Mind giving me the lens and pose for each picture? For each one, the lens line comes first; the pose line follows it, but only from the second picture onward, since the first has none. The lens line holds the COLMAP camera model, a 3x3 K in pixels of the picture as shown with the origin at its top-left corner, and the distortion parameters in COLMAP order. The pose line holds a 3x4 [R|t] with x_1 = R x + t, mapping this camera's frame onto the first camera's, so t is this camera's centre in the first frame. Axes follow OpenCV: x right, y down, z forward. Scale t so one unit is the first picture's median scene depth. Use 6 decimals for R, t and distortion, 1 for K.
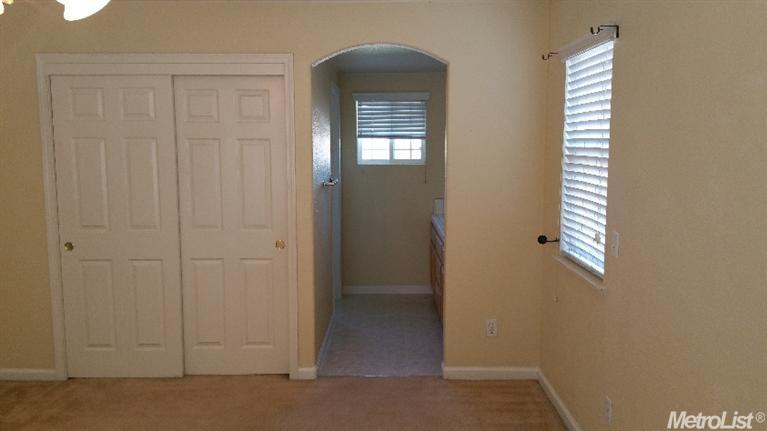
lens RADIAL K [[616.5, 0, 383.5], [0, 616.5, 215.5], [0, 0, 1]] dist [0.081240, -0.119910]
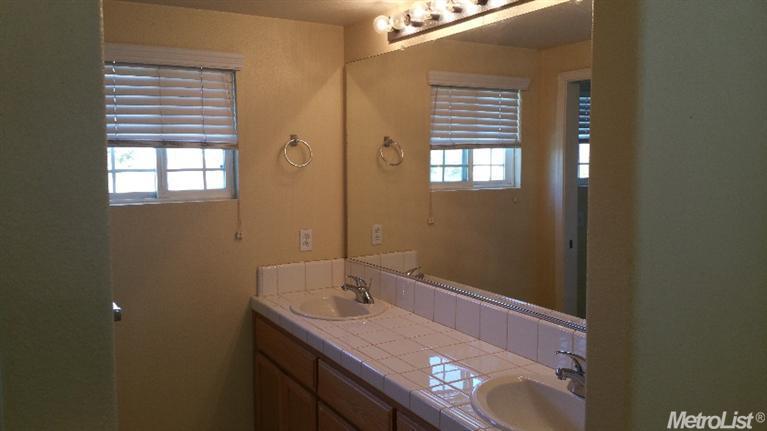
lens RADIAL K [[616.5, 0, 383.5], [0, 616.5, 215.5], [0, 0, 1]] dist [0.081240, -0.119910]
pose [[0.091304, -0.082882, 0.992368, -0.457072], [0.122373, 0.989911, 0.071418, -0.089867], [-0.988275, 0.114919, 0.100525, 0.823681]]
